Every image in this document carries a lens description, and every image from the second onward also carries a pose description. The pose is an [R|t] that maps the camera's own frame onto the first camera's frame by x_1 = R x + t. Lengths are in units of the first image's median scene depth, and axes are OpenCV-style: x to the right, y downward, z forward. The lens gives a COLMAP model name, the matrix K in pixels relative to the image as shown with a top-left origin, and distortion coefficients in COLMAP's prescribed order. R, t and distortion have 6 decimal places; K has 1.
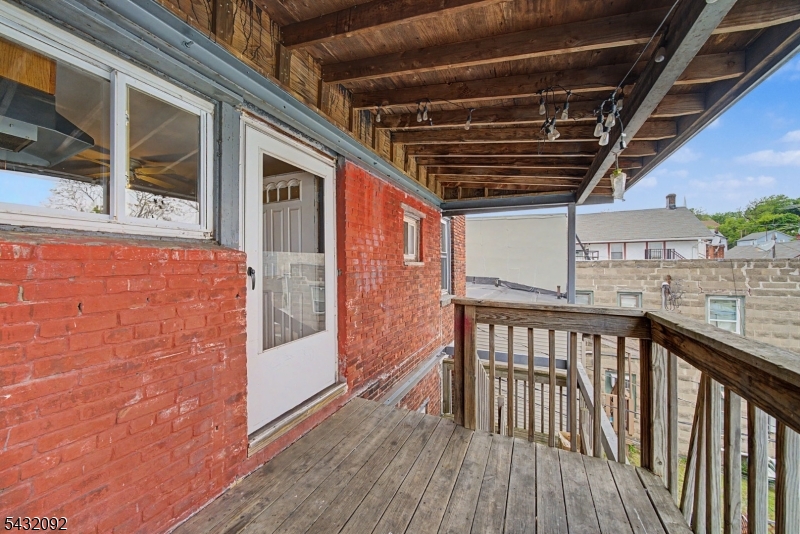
lens RADIAL K [[284.6, 0, 402.5], [0, 284.6, 262.2], [0, 0, 1]] dist [-0.001143, -0.000017]
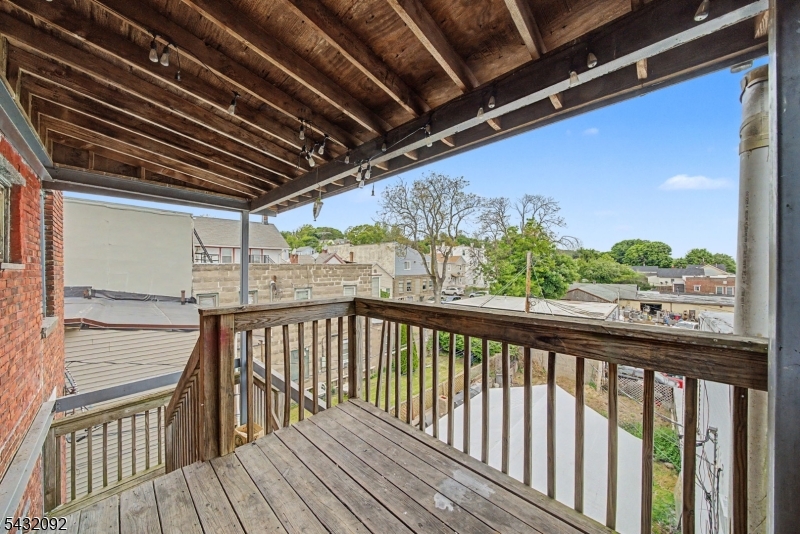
lens RADIAL K [[279.1, 0, 400.0], [0, 279.1, 267.0], [0, 0, 1]] dist [-0.001425, -0.000145]
pose [[0.296703, -0.000338, 0.954970, -0.242278], [-0.005486, 0.999983, 0.002058, 0.000787], [-0.954954, -0.005849, 0.296696, 0.134008]]
